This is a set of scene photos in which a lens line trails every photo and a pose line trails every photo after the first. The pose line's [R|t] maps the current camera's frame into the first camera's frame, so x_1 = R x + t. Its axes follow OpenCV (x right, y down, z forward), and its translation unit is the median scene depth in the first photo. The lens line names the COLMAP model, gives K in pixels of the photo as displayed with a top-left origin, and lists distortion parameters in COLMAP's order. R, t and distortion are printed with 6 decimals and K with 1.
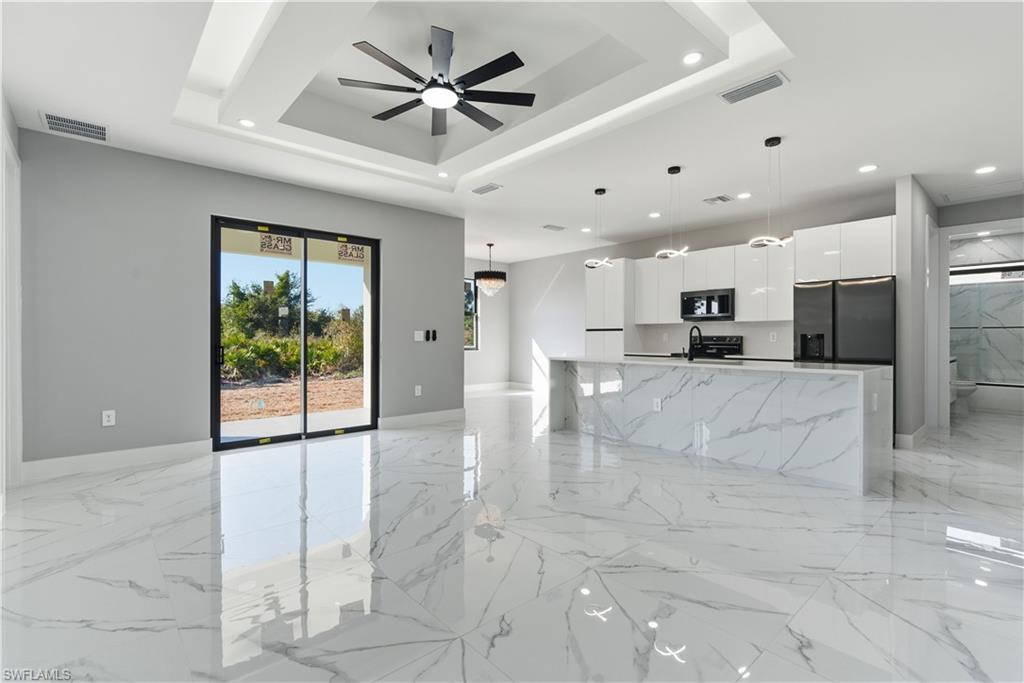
lens RADIAL K [[466.4, 0, 509.3], [0, 466.4, 339.3], [0, 0, 1]] dist [0.002562, -0.000538]
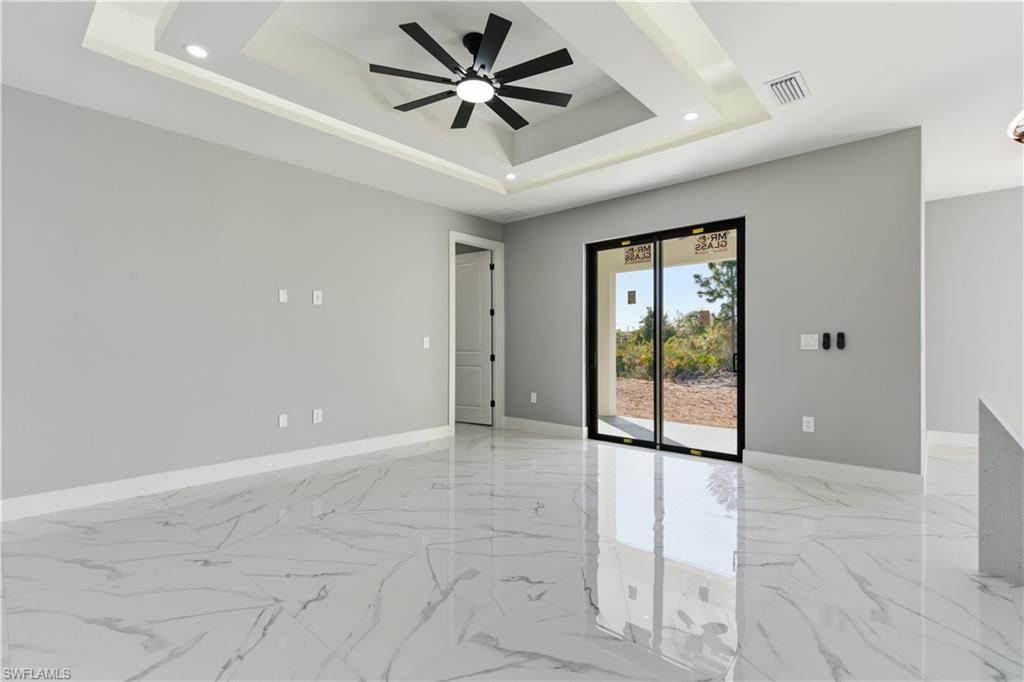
lens RADIAL K [[466.4, 0, 509.0], [0, 466.4, 345.7], [0, 0, 1]] dist [0.002562, -0.000538]
pose [[0.114424, 0.001498, -0.993431, 0.451335], [-0.004472, 0.999990, 0.000993, -0.000770], [0.993422, 0.004329, 0.114430, 0.542435]]
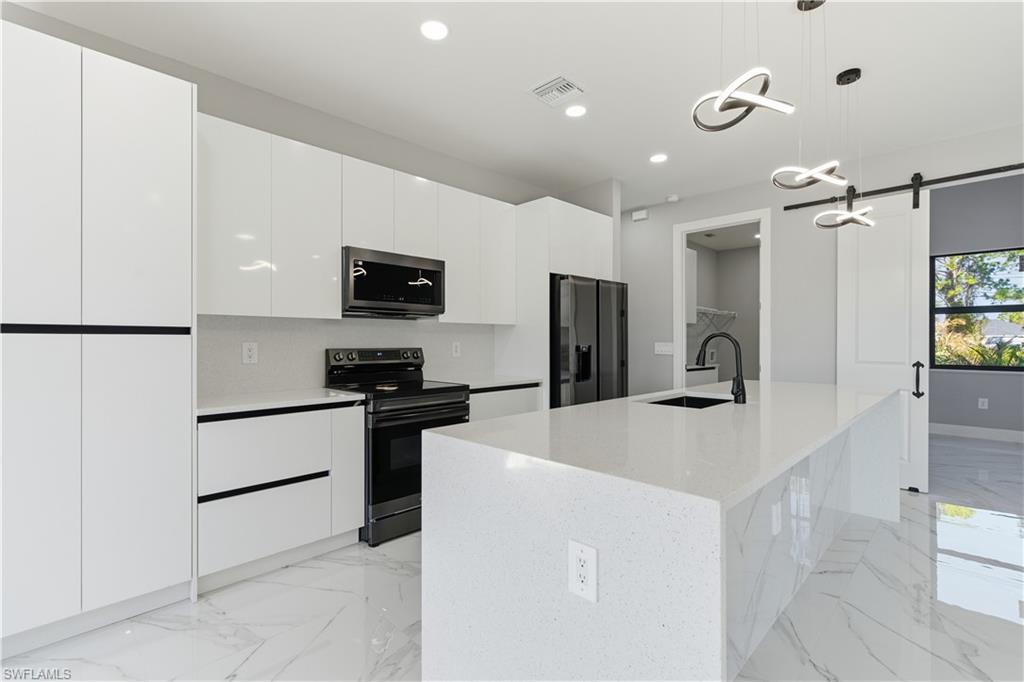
lens RADIAL K [[466.4, 0, 510.0], [0, 466.4, 339.7], [0, 0, 1]] dist [0.002562, -0.000538]
pose [[-0.066432, 0.002519, 0.997788, -0.074628], [0.005060, 0.999985, -0.002187, -0.018206], [-0.997778, 0.004904, -0.066444, 1.092569]]
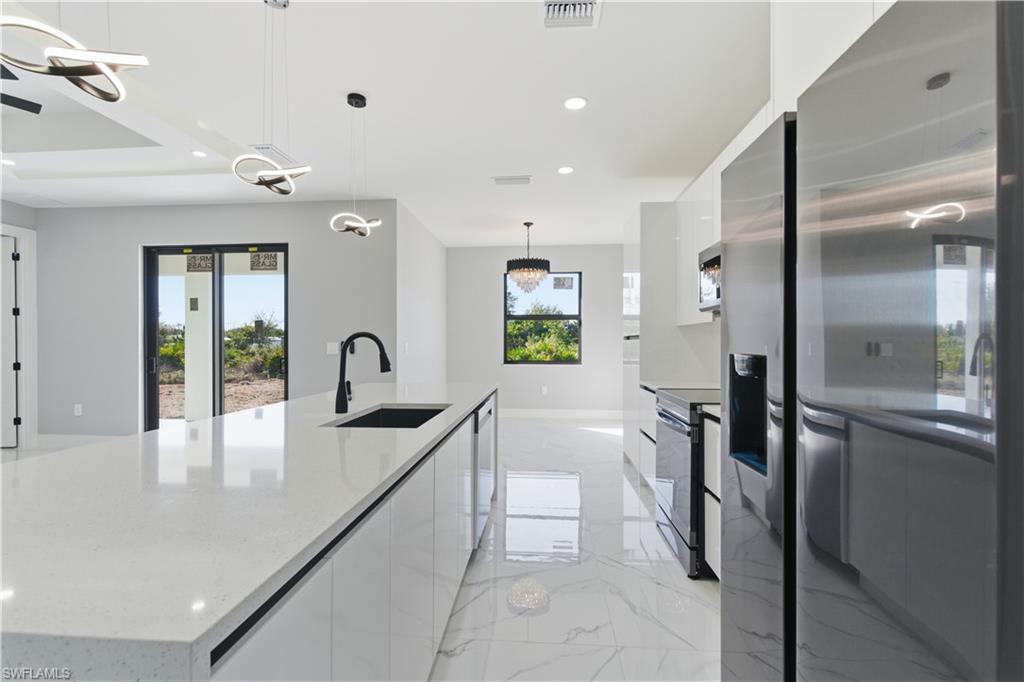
lens RADIAL K [[466.4, 0, 511.5], [0, 466.4, 345.4], [0, 0, 1]] dist [0.002562, -0.000538]
pose [[0.692103, 0.002388, -0.721795, 0.702411], [-0.003401, 0.999994, 0.000048, -0.015503], [0.721790, 0.002422, 0.692107, 0.701356]]
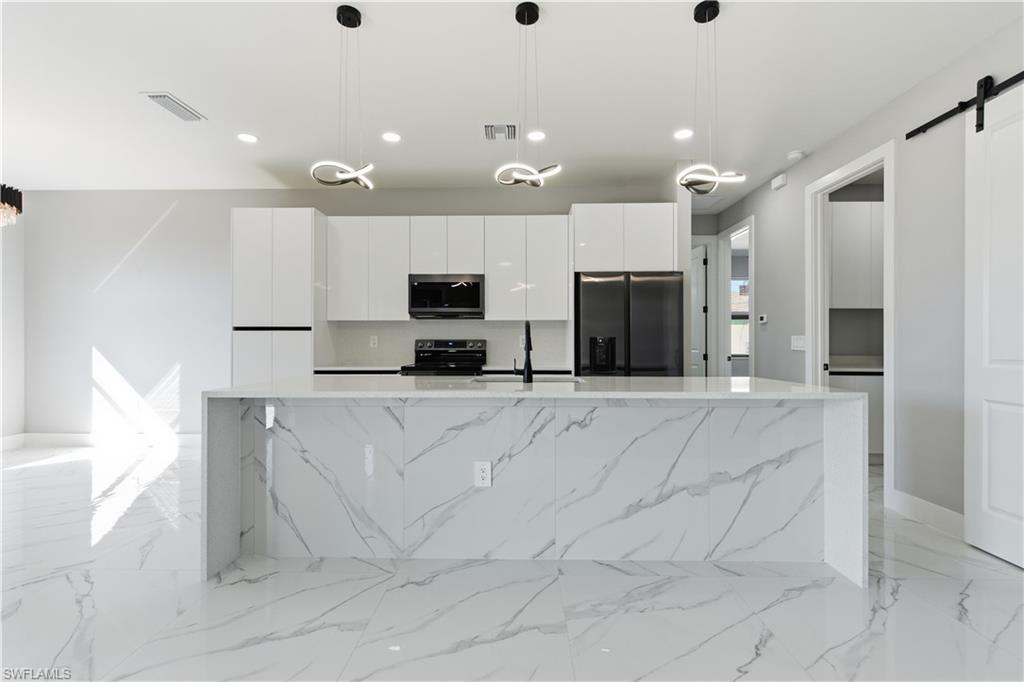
lens RADIAL K [[466.4, 0, 510.6], [0, 466.4, 341.7], [0, 0, 1]] dist [0.002562, -0.000538]
pose [[0.676420, 0.002265, 0.736513, -0.028331], [0.003201, 0.999977, -0.006015, 0.000090], [-0.736509, 0.006426, 0.676397, 0.549474]]
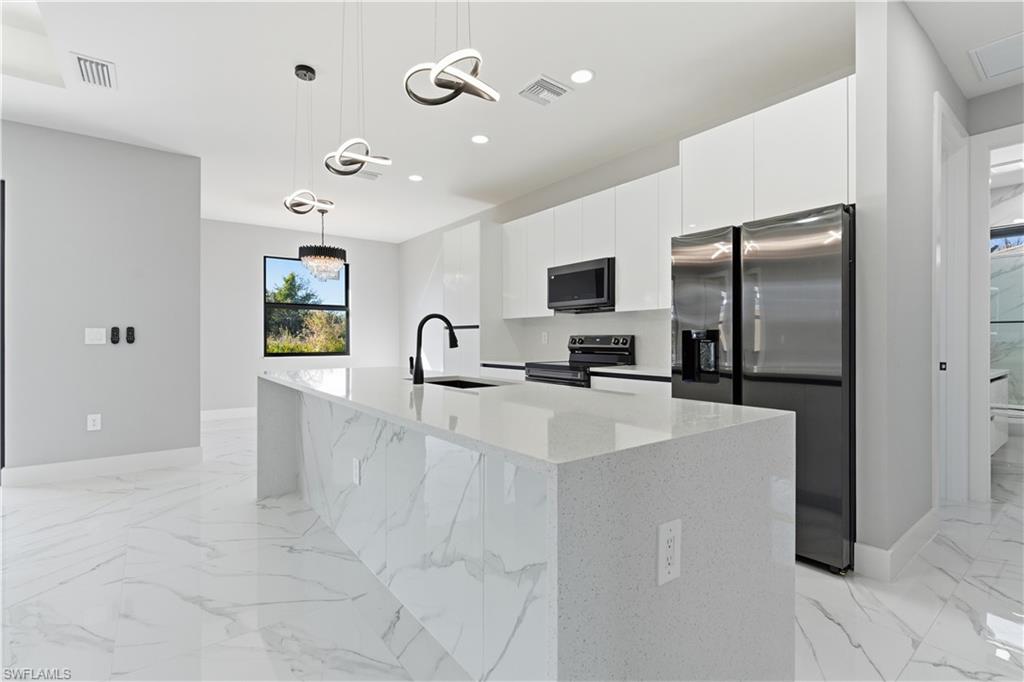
lens RADIAL K [[466.4, 0, 510.5], [0, 466.4, 341.6], [0, 0, 1]] dist [0.002562, -0.000538]
pose [[0.997675, -0.000964, -0.068149, 0.445246], [0.000959, 1.000000, -0.000106, 0.000891], [0.068149, 0.000040, 0.997675, 0.440986]]
